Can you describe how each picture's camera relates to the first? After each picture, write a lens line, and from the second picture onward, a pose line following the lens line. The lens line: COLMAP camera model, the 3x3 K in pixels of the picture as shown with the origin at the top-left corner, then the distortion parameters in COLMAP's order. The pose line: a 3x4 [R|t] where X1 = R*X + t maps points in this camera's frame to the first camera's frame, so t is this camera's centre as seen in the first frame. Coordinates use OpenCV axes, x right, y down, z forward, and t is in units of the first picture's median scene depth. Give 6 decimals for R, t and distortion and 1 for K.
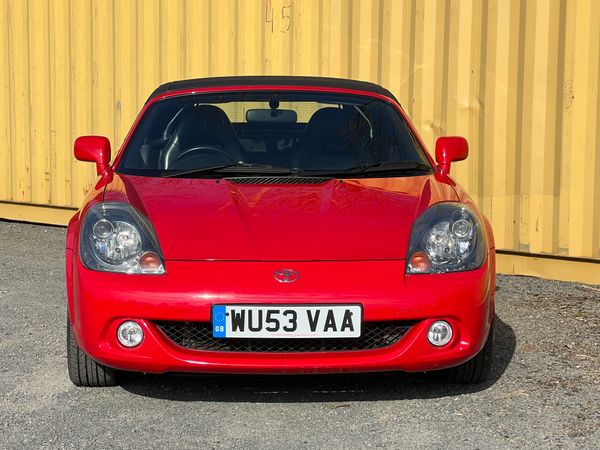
lens RADIAL K [[1477.0, 0, 300.0], [0, 1477.0, 225.0], [0, 0, 1]] dist [-0.062976, 3.444766]
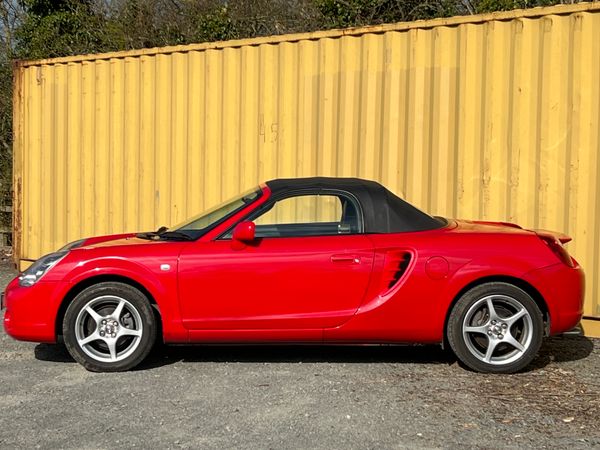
lens RADIAL K [[1313.3, 0, 300.0], [0, 1313.3, 225.0], [0, 0, 1]] dist [0.026288, 0.039677]
pose [[0.998815, 0.015218, -0.046234, 0.146083], [-0.018095, 0.997884, -0.062445, 0.046823], [0.045186, 0.063208, 0.996977, -0.444353]]
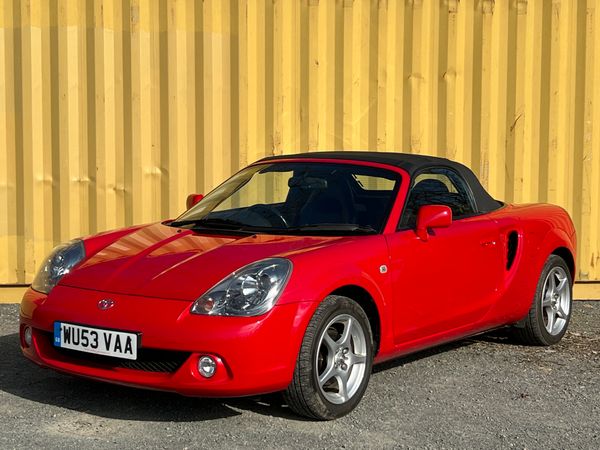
lens RADIAL K [[1110.4, 0, 300.0], [0, 1110.4, 225.0], [0, 0, 1]] dist [0.074334, 0.084384]
pose [[0.654498, -0.041615, 0.754918, -0.934510], [0.067029, 0.997746, -0.003112, -0.042471], [-0.753087, 0.052639, 0.655812, 0.496927]]
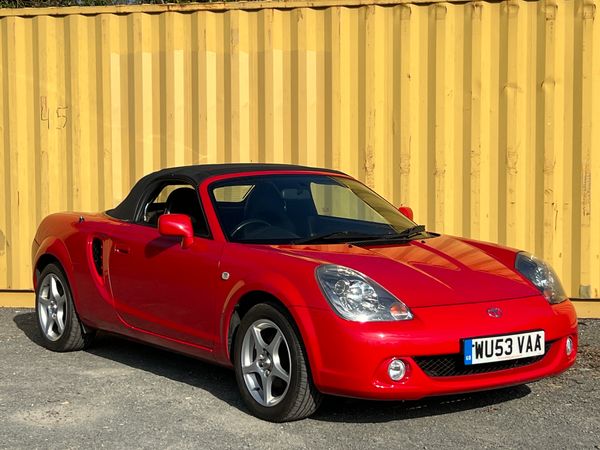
lens RADIAL K [[1076.6, 0, 300.0], [0, 1076.6, 225.0], [0, 0, 1]] dist [0.055522, -0.120553]
pose [[0.835700, -0.030000, 0.548366, -0.674711], [0.057089, 0.997843, -0.032412, -0.021347], [-0.546211, 0.058392, 0.835610, 0.299943]]
